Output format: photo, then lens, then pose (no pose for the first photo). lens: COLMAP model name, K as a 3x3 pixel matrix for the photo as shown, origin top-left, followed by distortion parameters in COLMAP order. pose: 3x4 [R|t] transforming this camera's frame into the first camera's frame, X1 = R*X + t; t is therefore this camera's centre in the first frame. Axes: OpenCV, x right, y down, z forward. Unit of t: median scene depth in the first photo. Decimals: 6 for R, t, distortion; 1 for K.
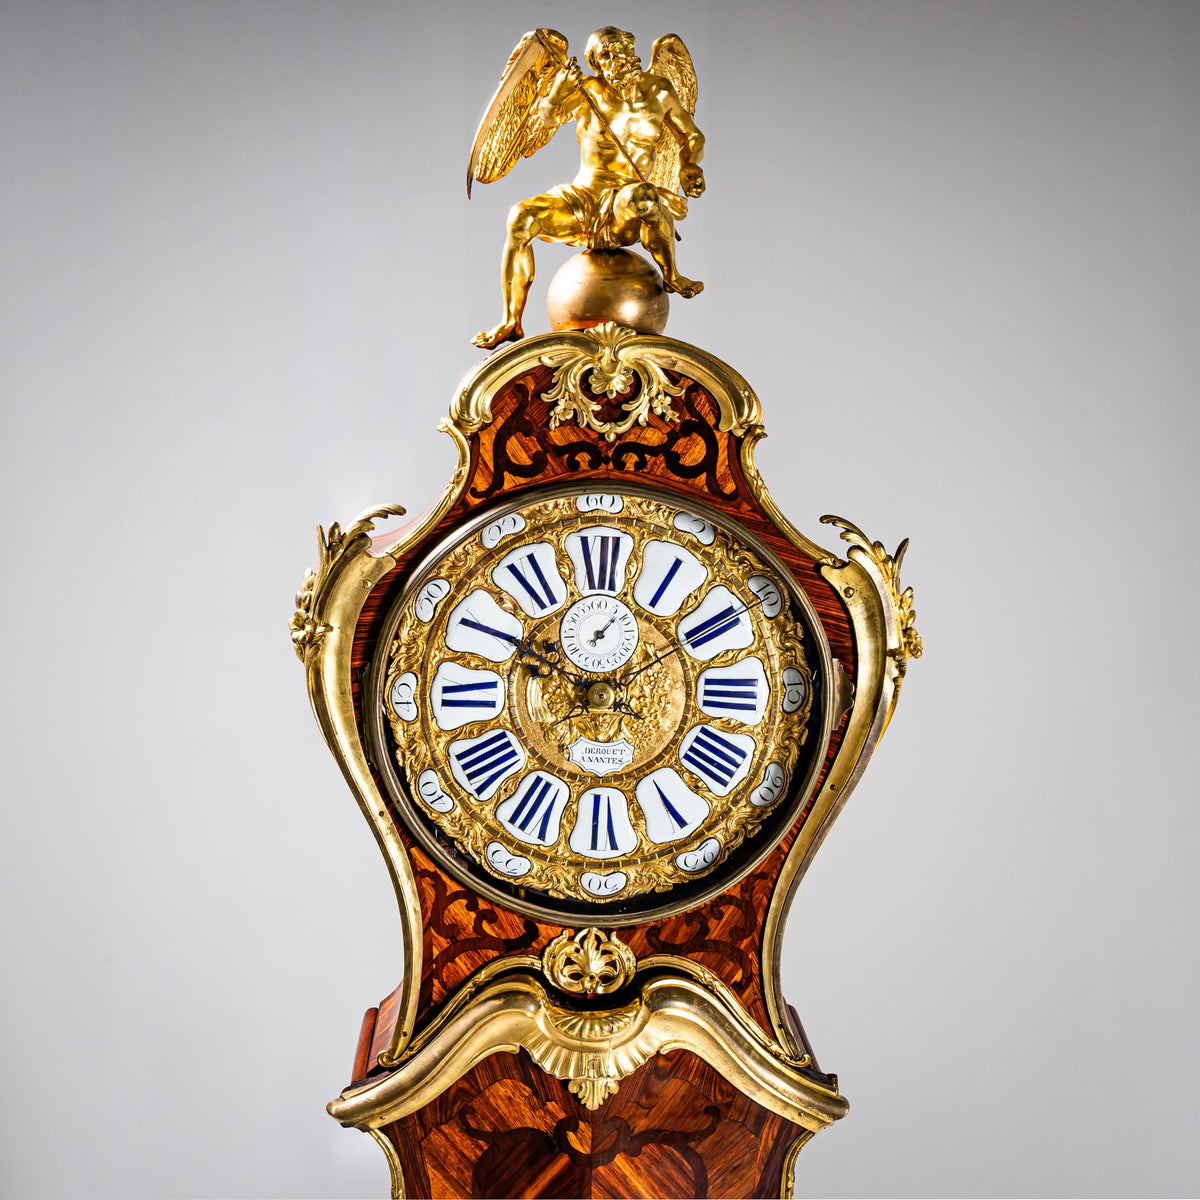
lens RADIAL K [[2275.1, 0, 600.0], [0, 2275.1, 600.0], [0, 0, 1]] dist [0.102183, 0.083071]
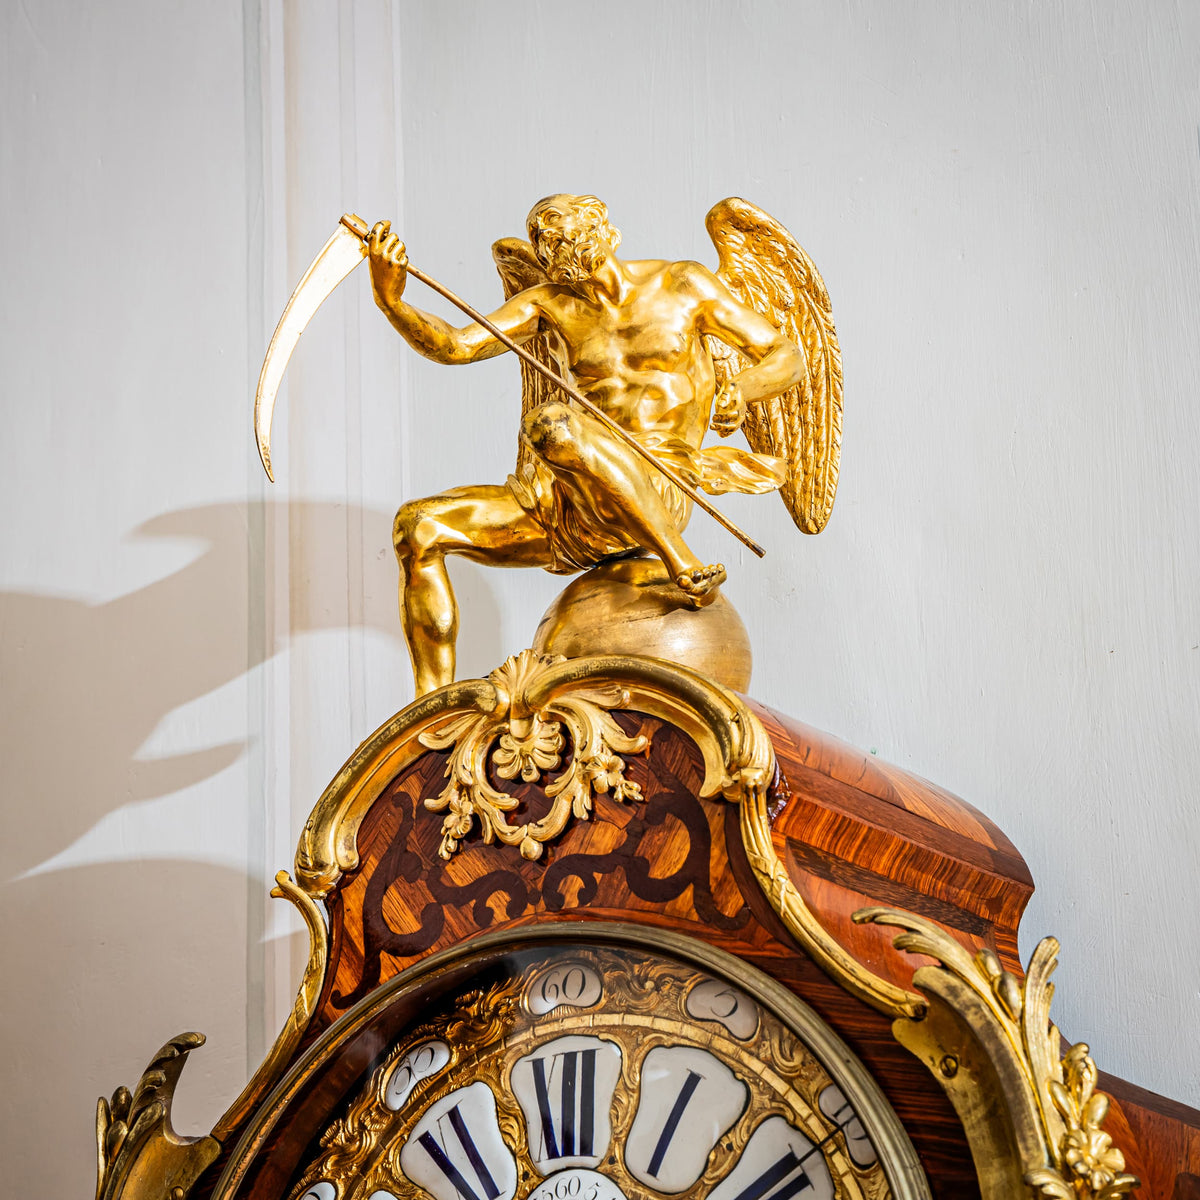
lens RADIAL K [[3621.7, 0, 600.0], [0, 3621.7, 600.0], [0, 0, 1]] dist [0.299595, -0.183082]
pose [[0.811326, -0.236147, -0.534775, 0.477368], [-0.027916, 0.898087, -0.438932, 0.244284], [0.583926, 0.371046, 0.722049, 0.361262]]
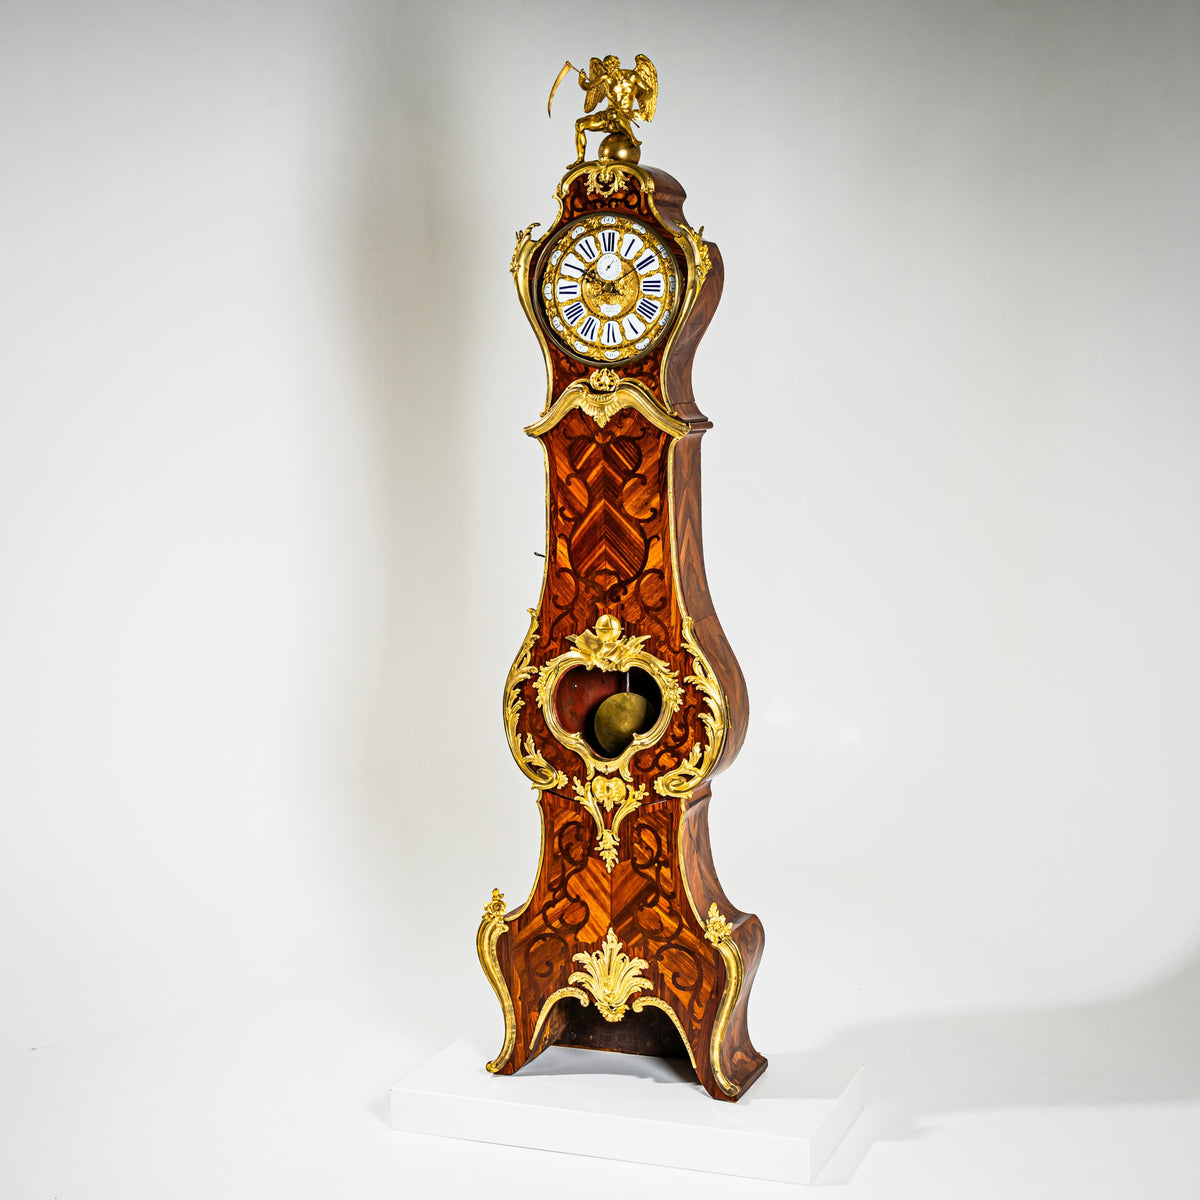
lens RADIAL K [[1793.8, 0, 600.0], [0, 1793.8, 600.0], [0, 0, 1]] dist [0.044263, 0.036809]
pose [[0.918882, 0.022374, -0.393896, 0.911551], [-0.021202, 0.999748, 0.007328, 0.427693], [0.393961, 0.001618, 0.919126, -1.131486]]
